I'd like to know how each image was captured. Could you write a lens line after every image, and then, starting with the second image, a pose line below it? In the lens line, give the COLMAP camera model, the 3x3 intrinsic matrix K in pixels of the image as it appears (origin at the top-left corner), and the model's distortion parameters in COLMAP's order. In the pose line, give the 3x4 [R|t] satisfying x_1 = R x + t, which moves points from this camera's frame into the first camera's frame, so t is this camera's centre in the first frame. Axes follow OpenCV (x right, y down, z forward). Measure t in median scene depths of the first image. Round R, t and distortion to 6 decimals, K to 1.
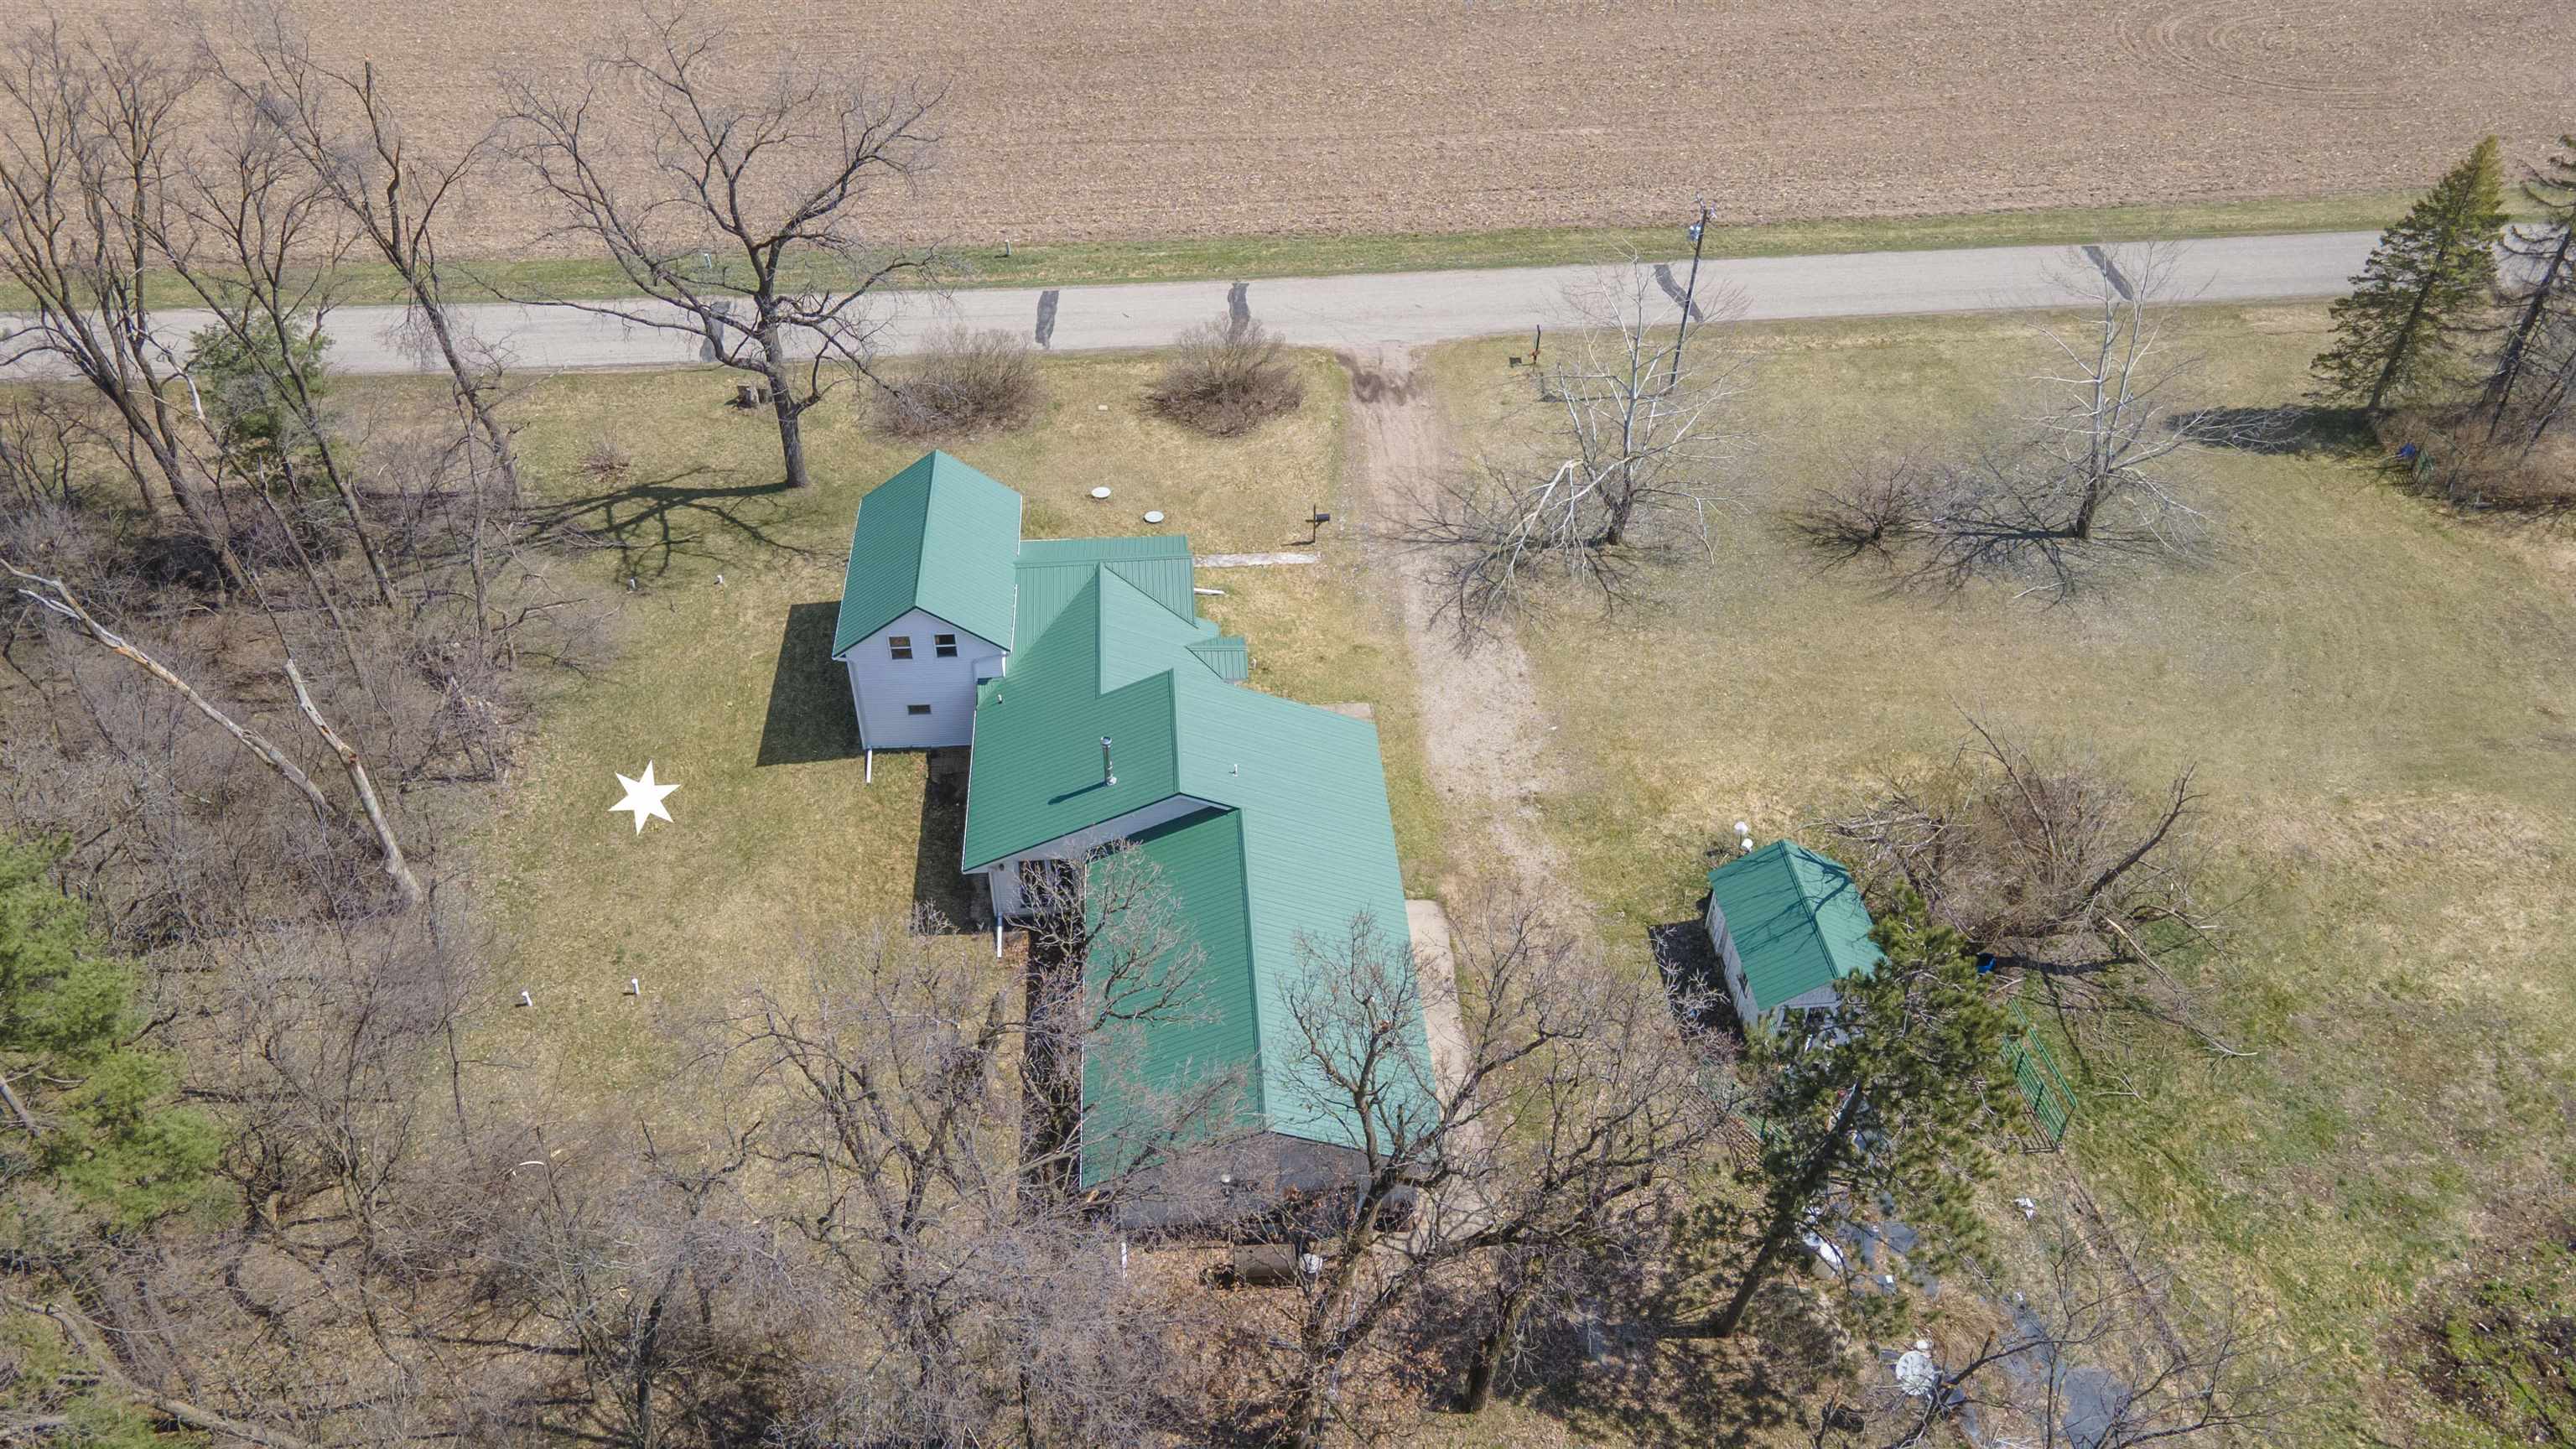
lens RADIAL K [[1873.4, 0, 1288.5], [0, 1873.4, 721.8], [0, 0, 1]] dist [0.010291, 0.050453]
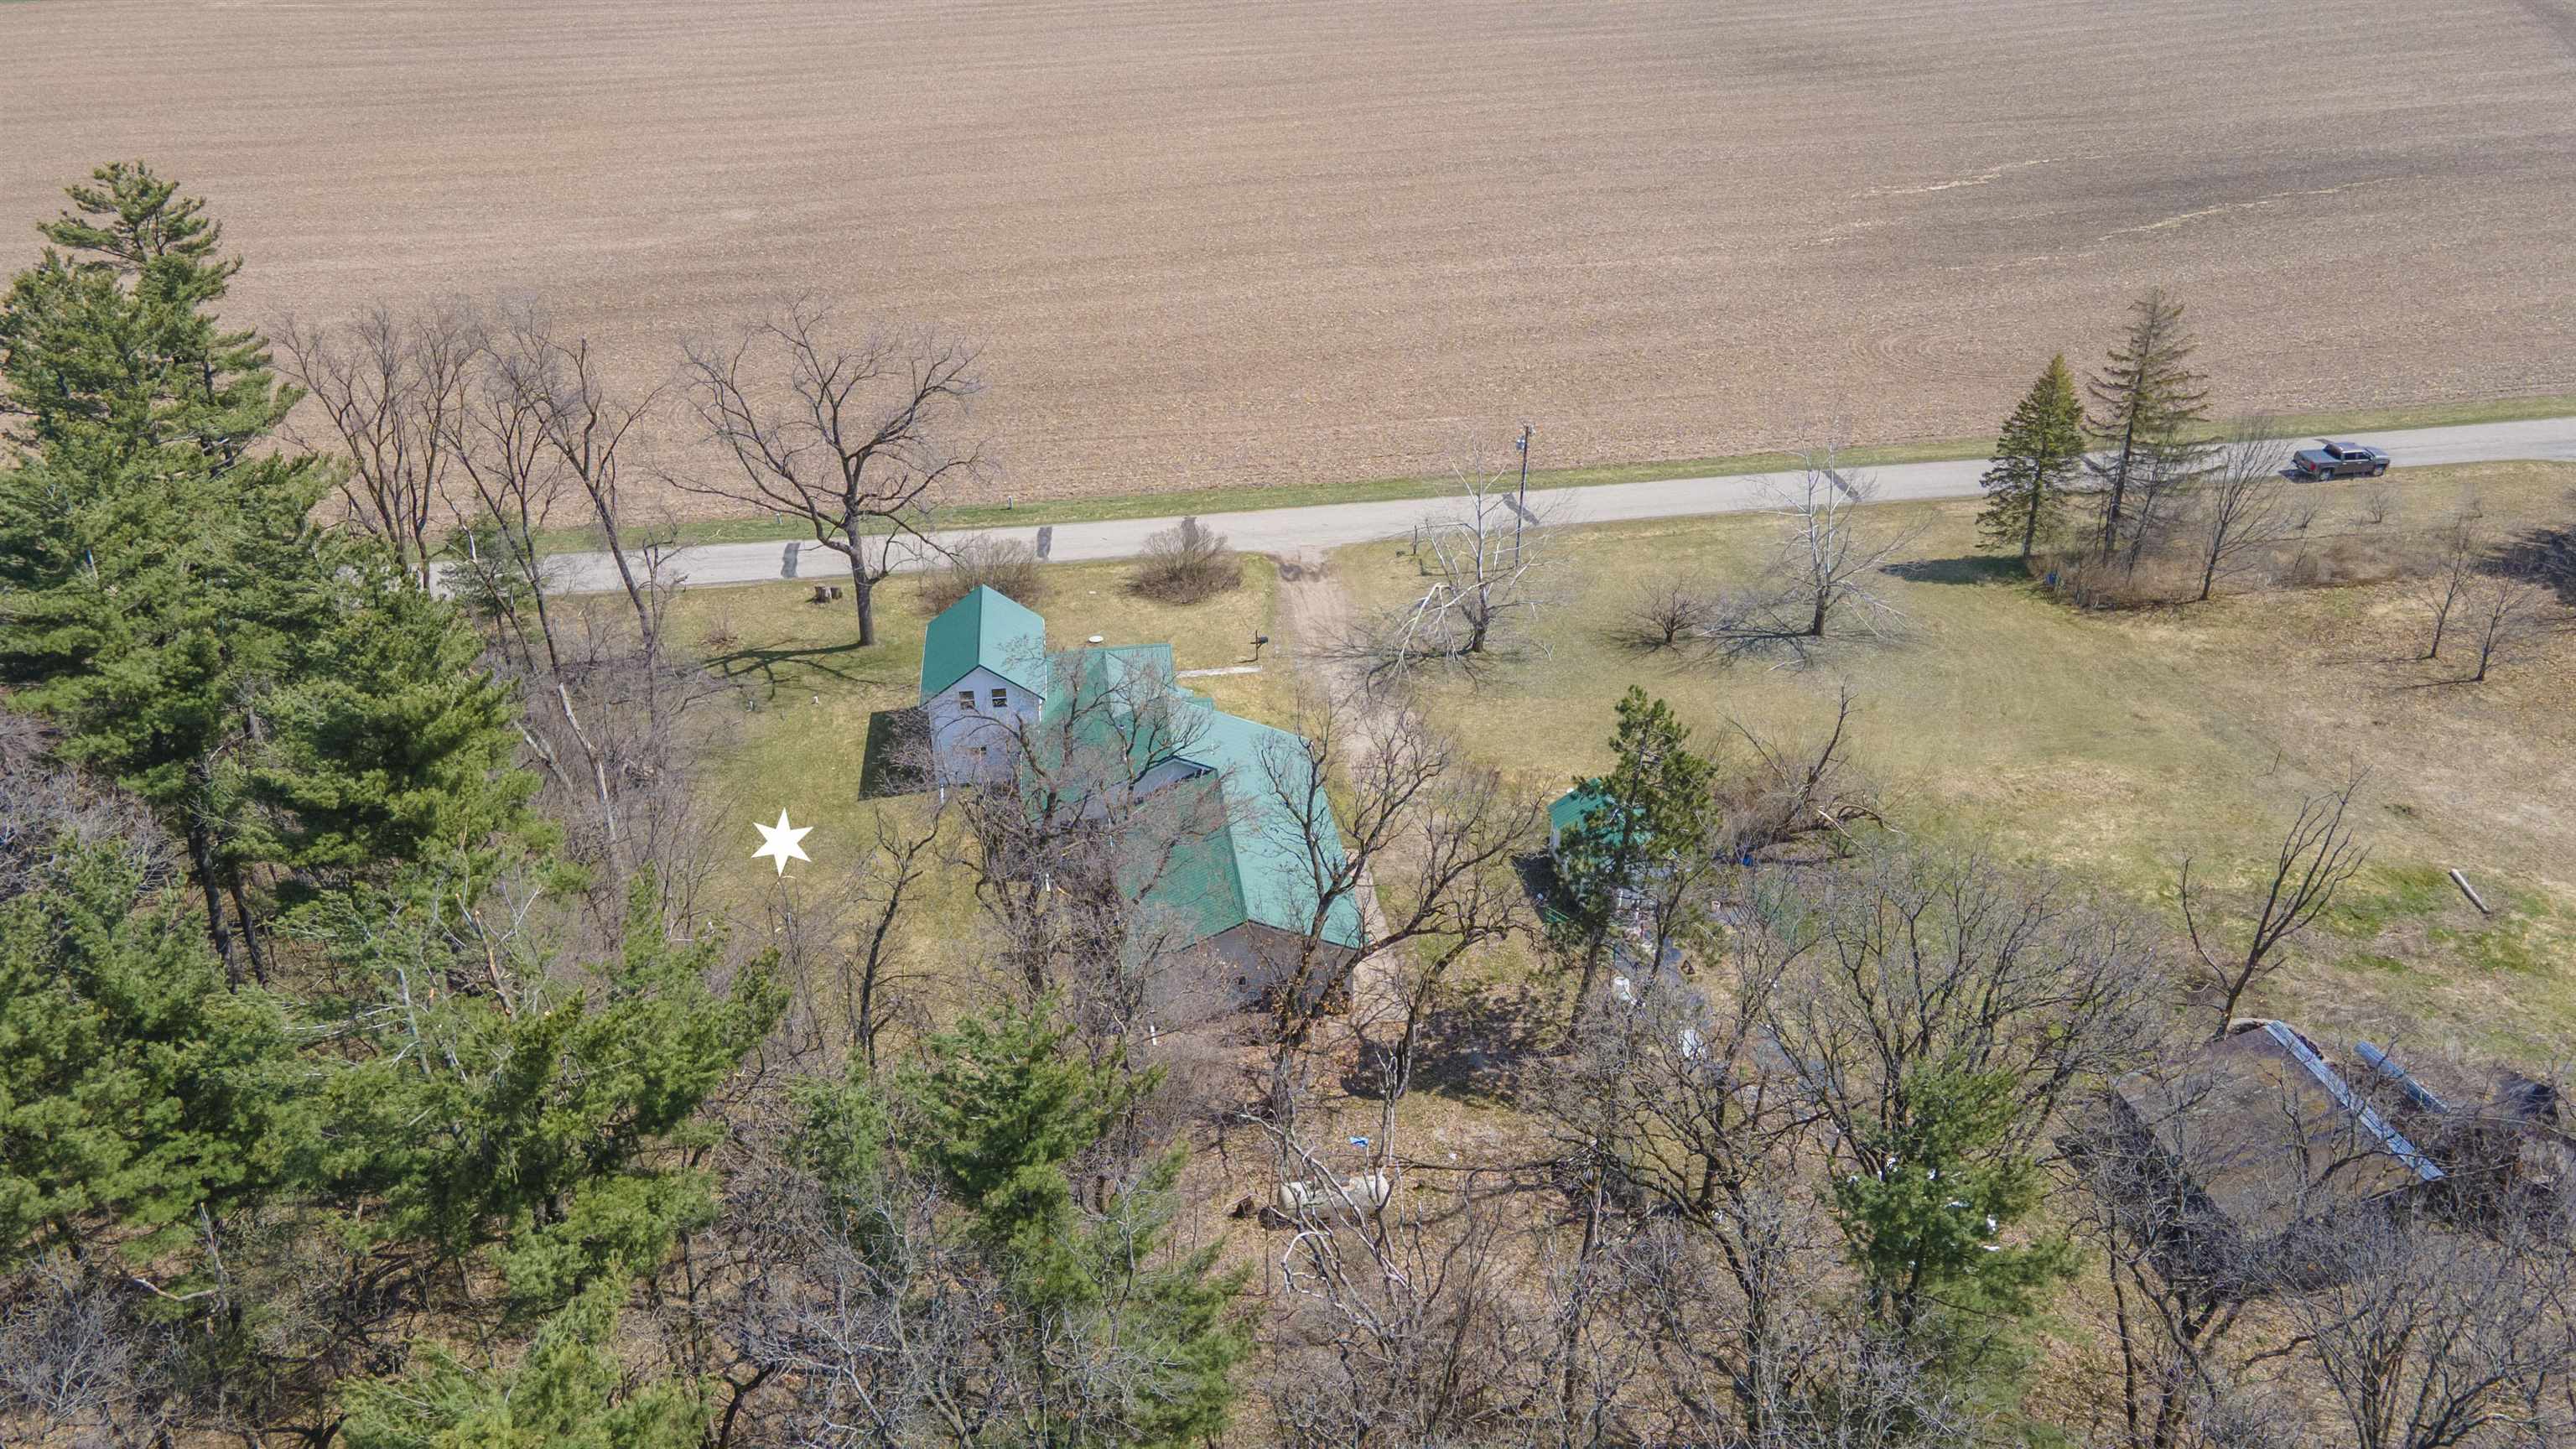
lens RADIAL K [[1873.4, 0, 1290.5], [0, 1873.4, 731.9], [0, 0, 1]] dist [0.010291, 0.050453]
pose [[0.998101, -0.045059, 0.042008, -0.022635], [0.053286, 0.973656, -0.221708, 0.271359], [-0.030911, 0.223525, 0.974208, -0.322886]]
